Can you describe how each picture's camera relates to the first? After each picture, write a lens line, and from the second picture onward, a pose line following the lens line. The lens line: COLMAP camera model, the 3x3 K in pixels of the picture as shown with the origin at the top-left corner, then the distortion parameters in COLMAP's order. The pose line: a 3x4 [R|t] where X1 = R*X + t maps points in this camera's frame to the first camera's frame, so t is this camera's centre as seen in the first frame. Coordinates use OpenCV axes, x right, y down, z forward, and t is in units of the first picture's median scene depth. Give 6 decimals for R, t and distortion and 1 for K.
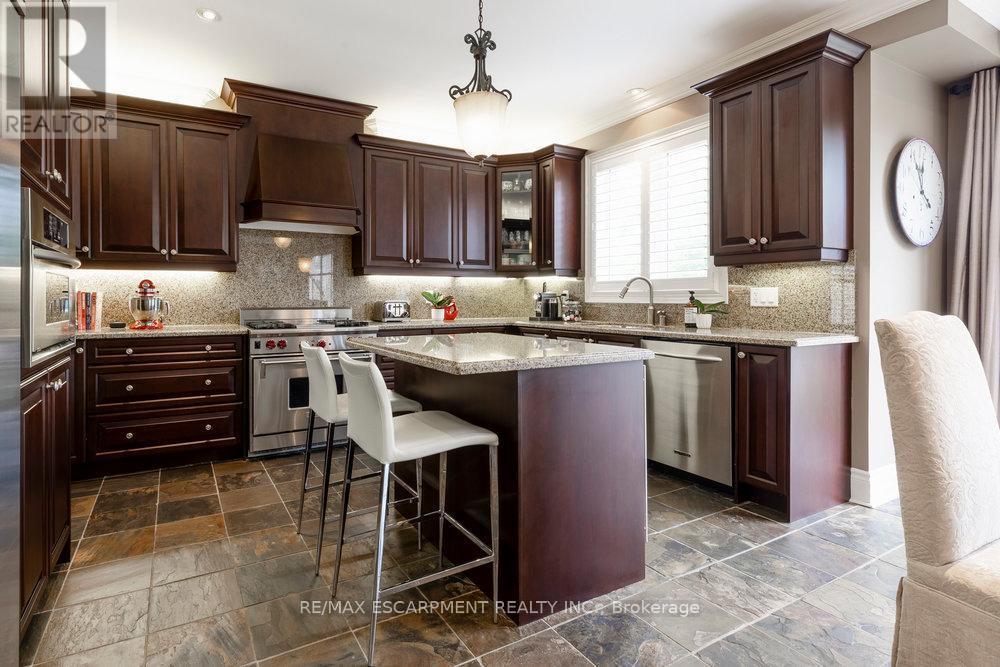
lens RADIAL K [[536.7, 0, 499.2], [0, 536.7, 294.7], [0, 0, 1]] dist [0.000259, 0.000000]
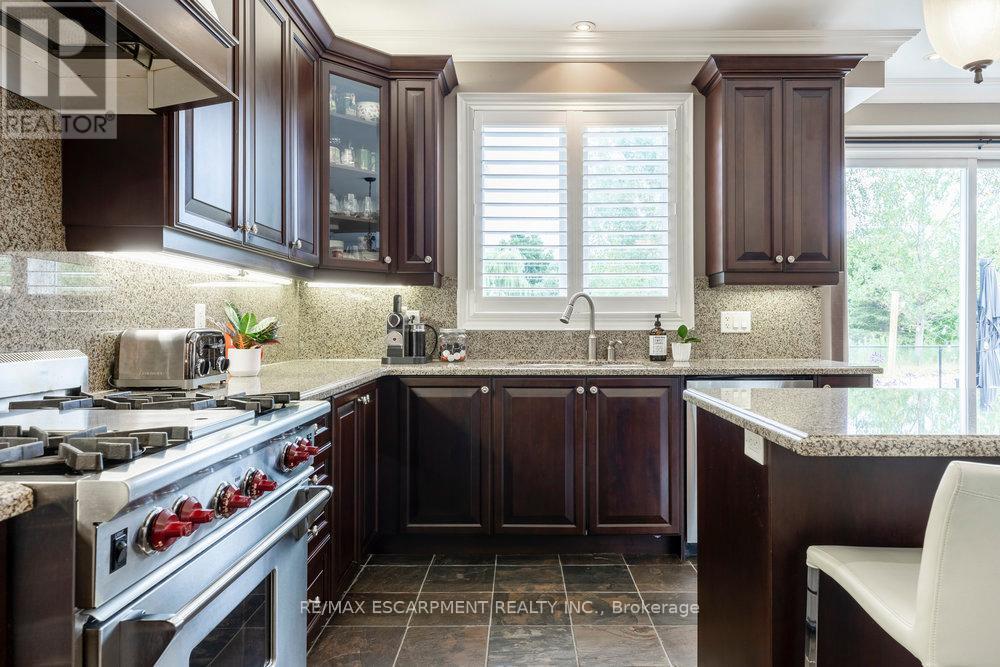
lens RADIAL K [[572.8, 0, 500.0], [0, 572.8, 333.5], [0, 0, 1]] dist [-0.044663, -0.000072]
pose [[0.522911, -0.015248, 0.852251, -0.458899], [-0.006029, 0.999749, 0.021586, 0.004521], [-0.852366, -0.016425, 0.522688, 0.742759]]
